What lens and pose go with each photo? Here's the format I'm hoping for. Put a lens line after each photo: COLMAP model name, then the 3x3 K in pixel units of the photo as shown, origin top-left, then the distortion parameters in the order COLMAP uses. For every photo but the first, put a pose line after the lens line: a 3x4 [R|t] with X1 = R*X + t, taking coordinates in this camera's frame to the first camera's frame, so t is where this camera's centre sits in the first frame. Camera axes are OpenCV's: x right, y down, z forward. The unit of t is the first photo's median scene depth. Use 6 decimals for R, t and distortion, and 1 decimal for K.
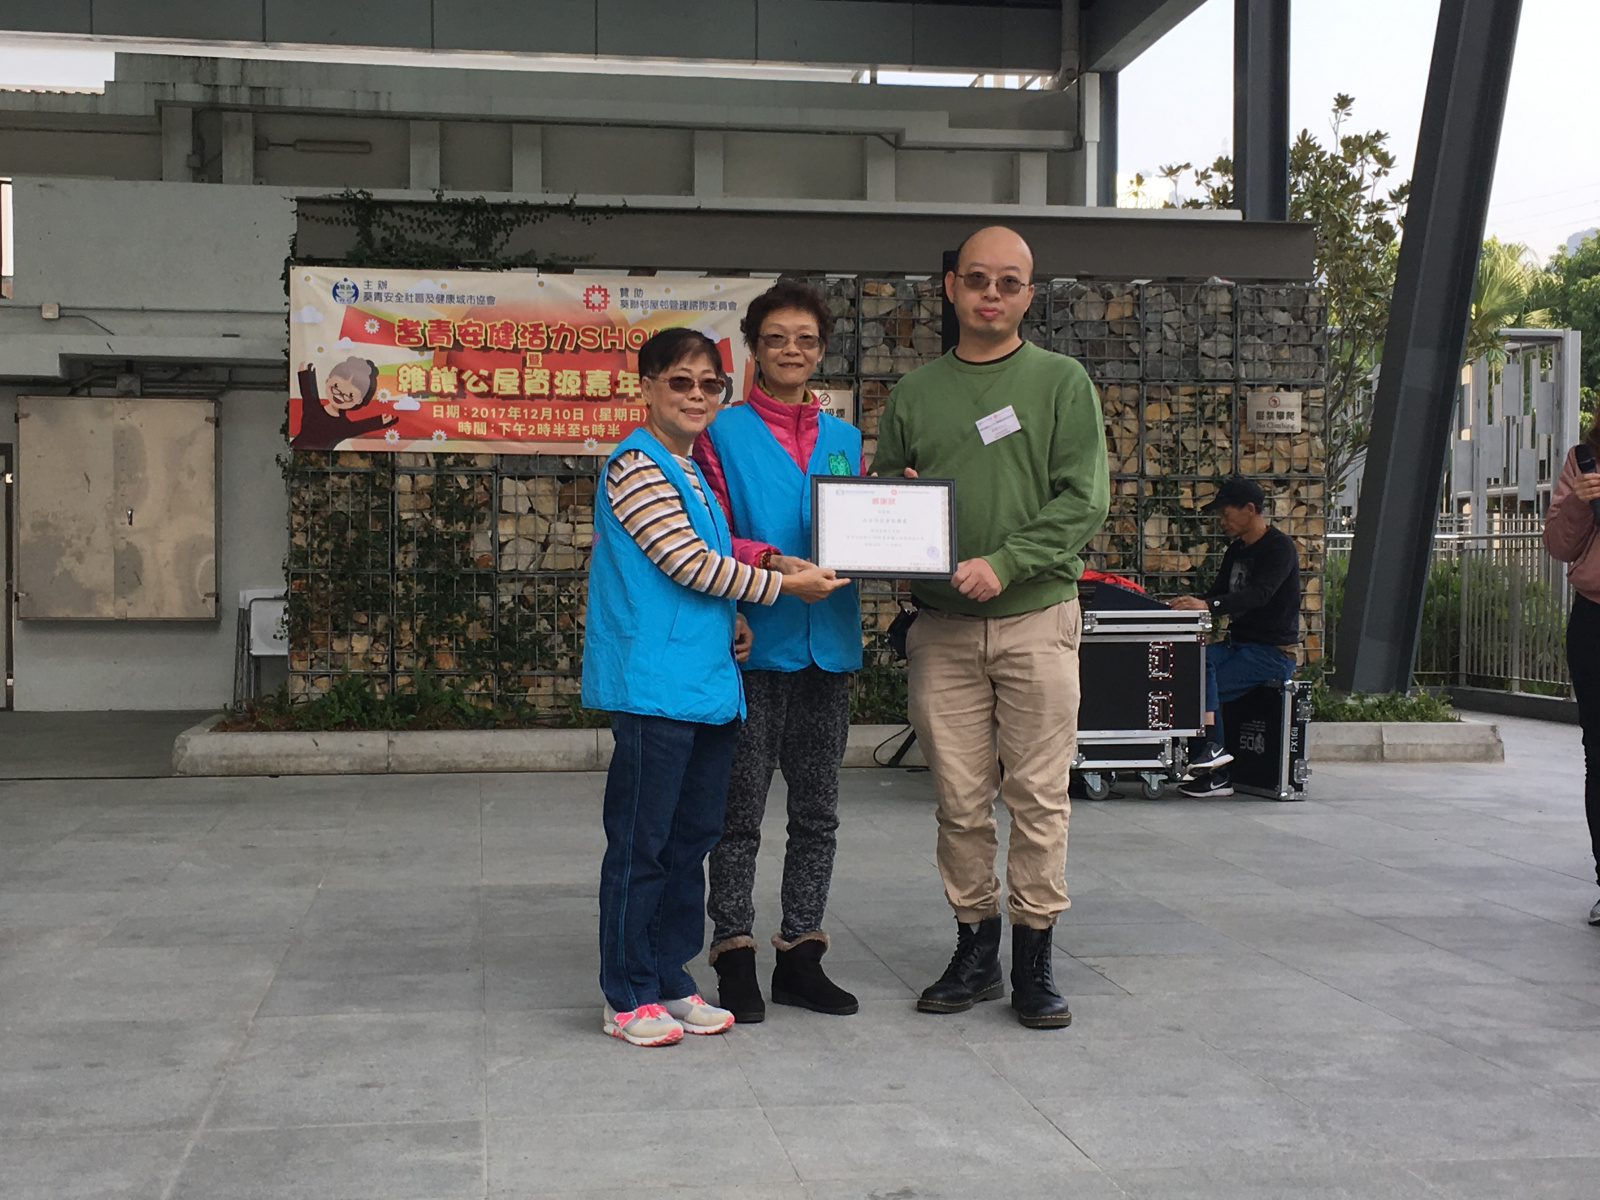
lens RADIAL K [[2255.1, 0, 830.1], [0, 2255.1, 686.1], [0, 0, 1]] dist [0.065332, 0.000000]
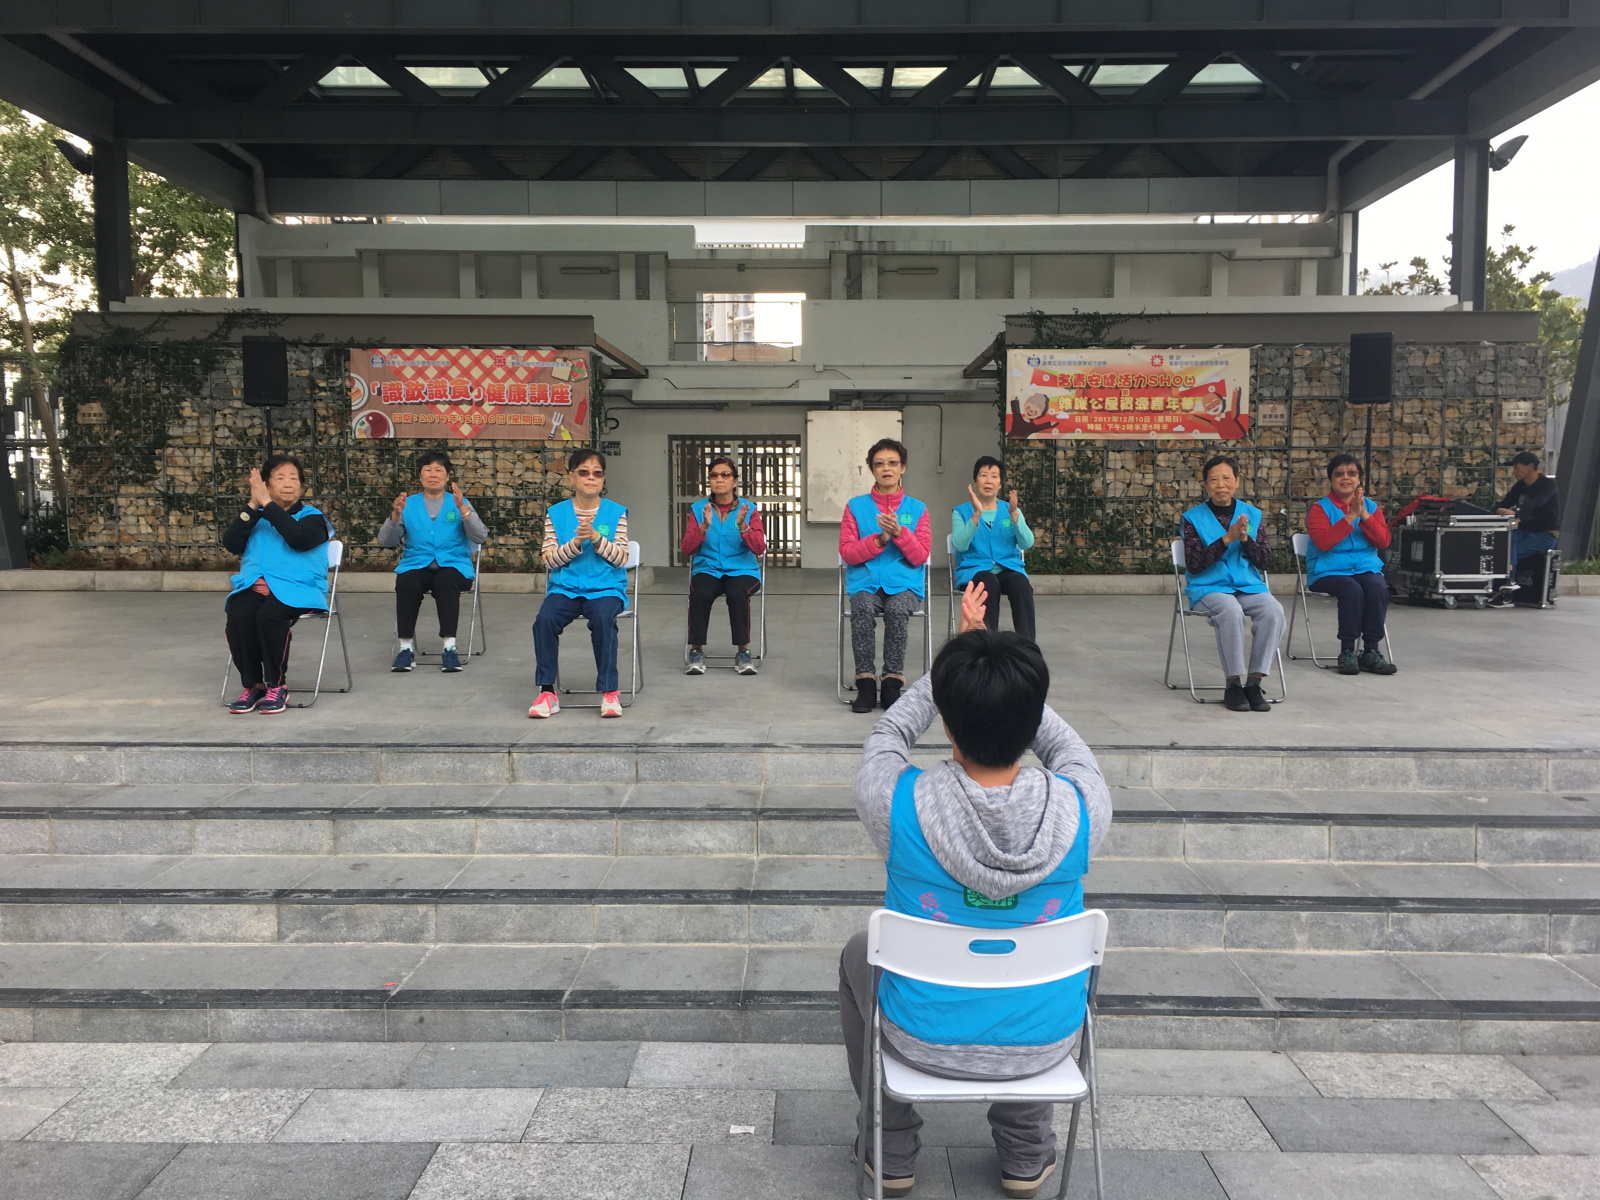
lens RADIAL K [[1391.6, 0, 803.1], [0, 1391.6, 620.3], [0, 0, 1]] dist [0.077544, -0.089773]
pose [[0.985963, 0.013995, -0.166377, -0.200499], [-0.007940, 0.999284, 0.037005, 0.015140], [0.166775, -0.035164, 0.985368, -0.283935]]
